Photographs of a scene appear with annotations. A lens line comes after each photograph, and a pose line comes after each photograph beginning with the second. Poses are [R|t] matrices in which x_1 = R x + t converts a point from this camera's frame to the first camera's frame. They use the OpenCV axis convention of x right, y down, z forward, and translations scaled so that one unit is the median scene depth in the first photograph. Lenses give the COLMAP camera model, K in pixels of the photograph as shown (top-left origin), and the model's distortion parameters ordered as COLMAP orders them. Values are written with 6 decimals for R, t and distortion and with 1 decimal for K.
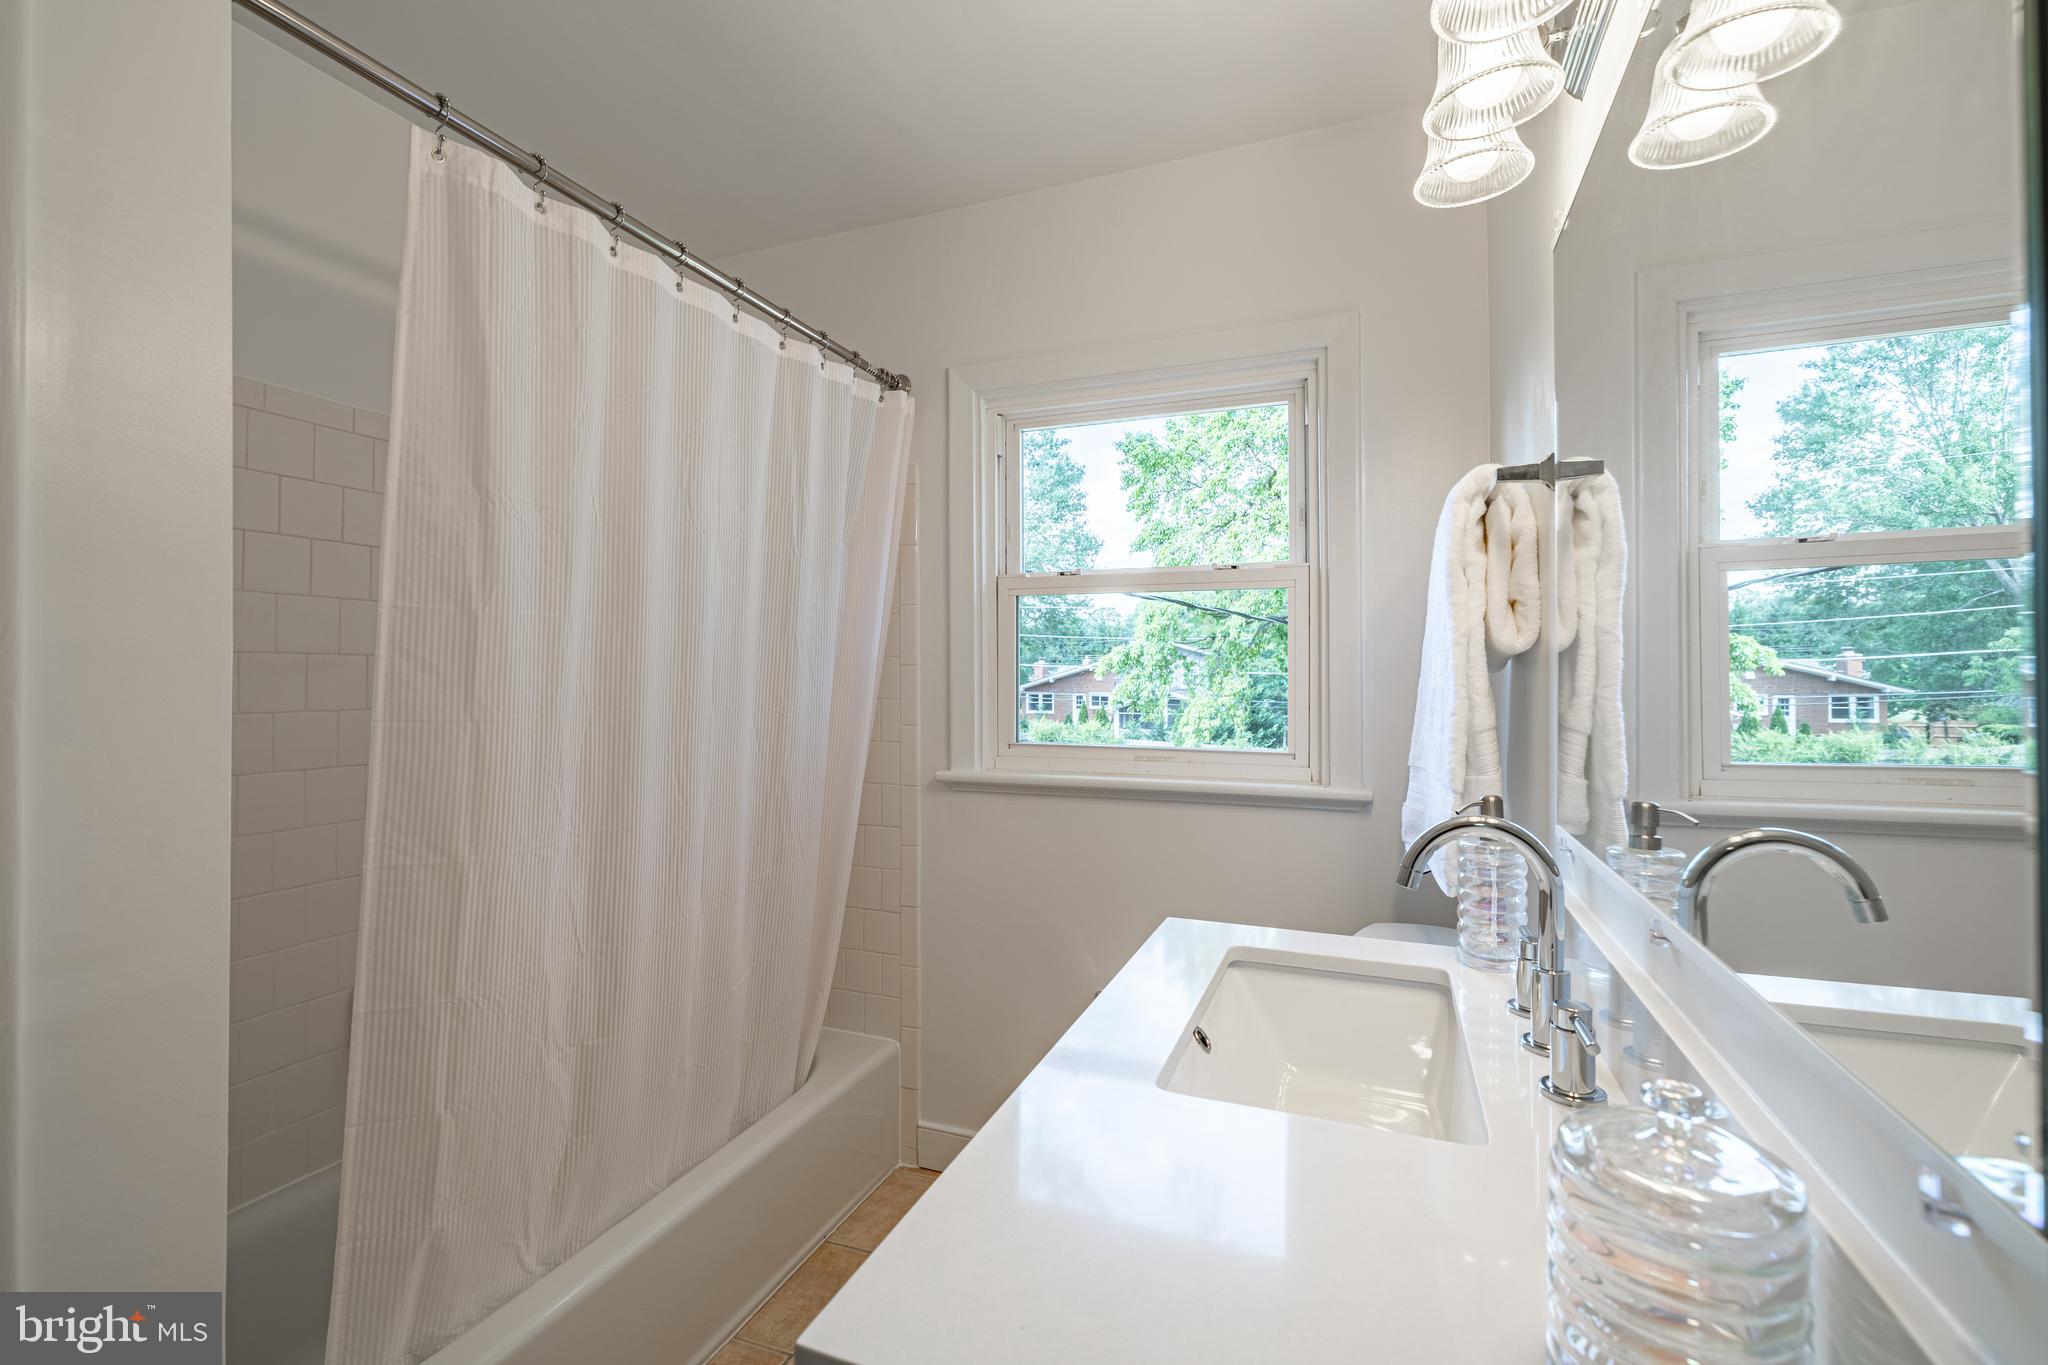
lens RADIAL K [[906.3, 0, 1037.5], [0, 906.3, 672.5], [0, 0, 1]] dist [0.000941, 0.000203]
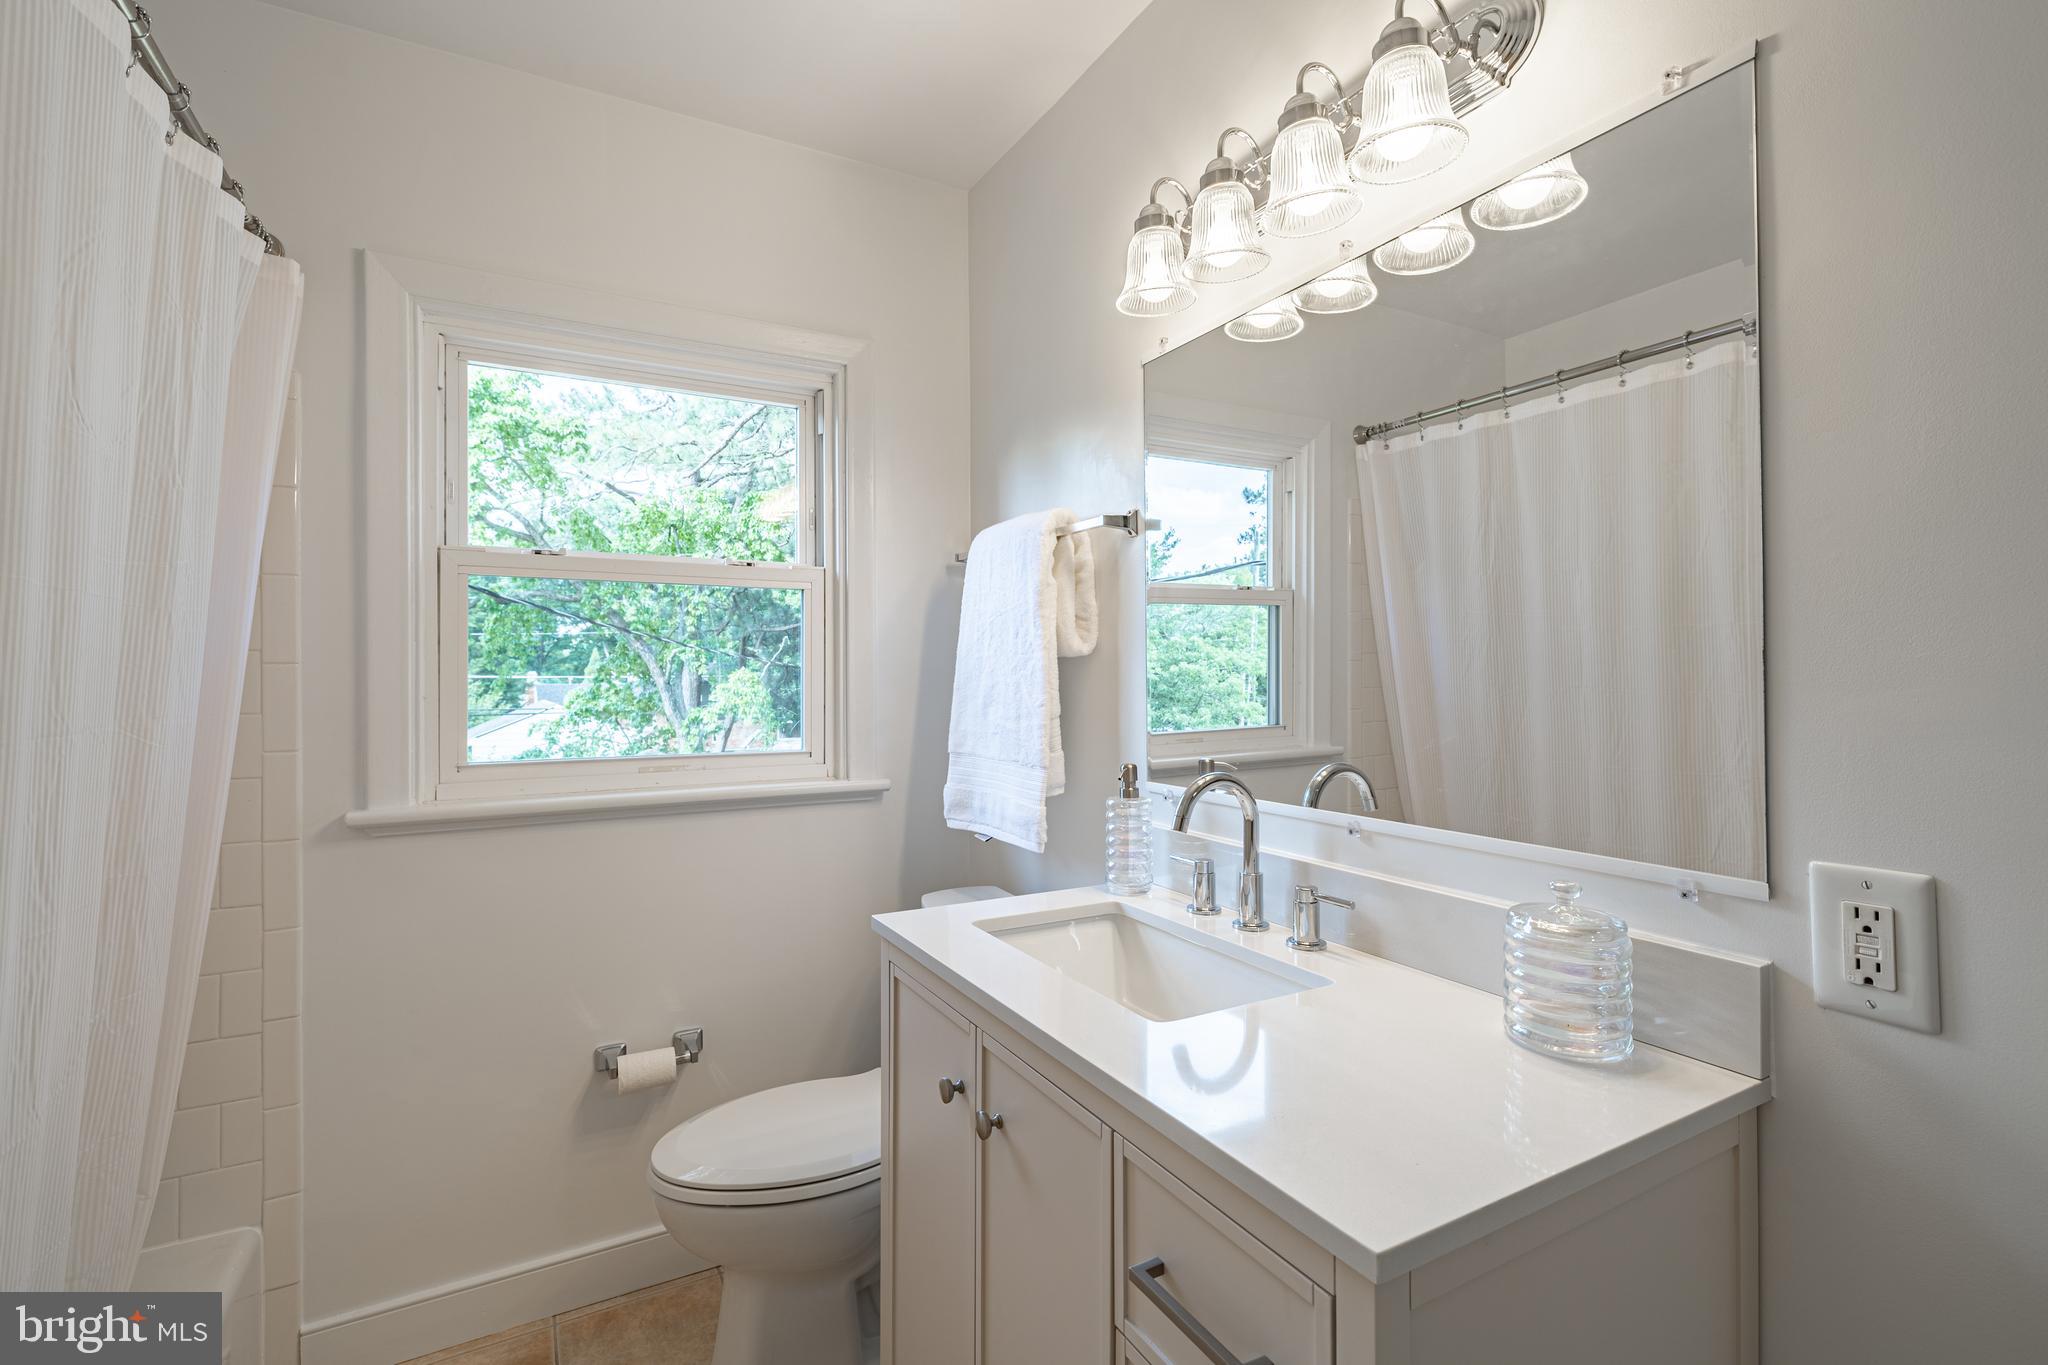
lens RADIAL K [[906.3, 0, 1037.5], [0, 906.3, 672.5], [0, 0, 1]] dist [0.000941, 0.000203]
pose [[0.637931, -0.001885, 0.770092, -0.344015], [0.003119, 0.999995, -0.000135, 0.000747], [-0.770088, 0.002488, 0.637933, 0.146225]]
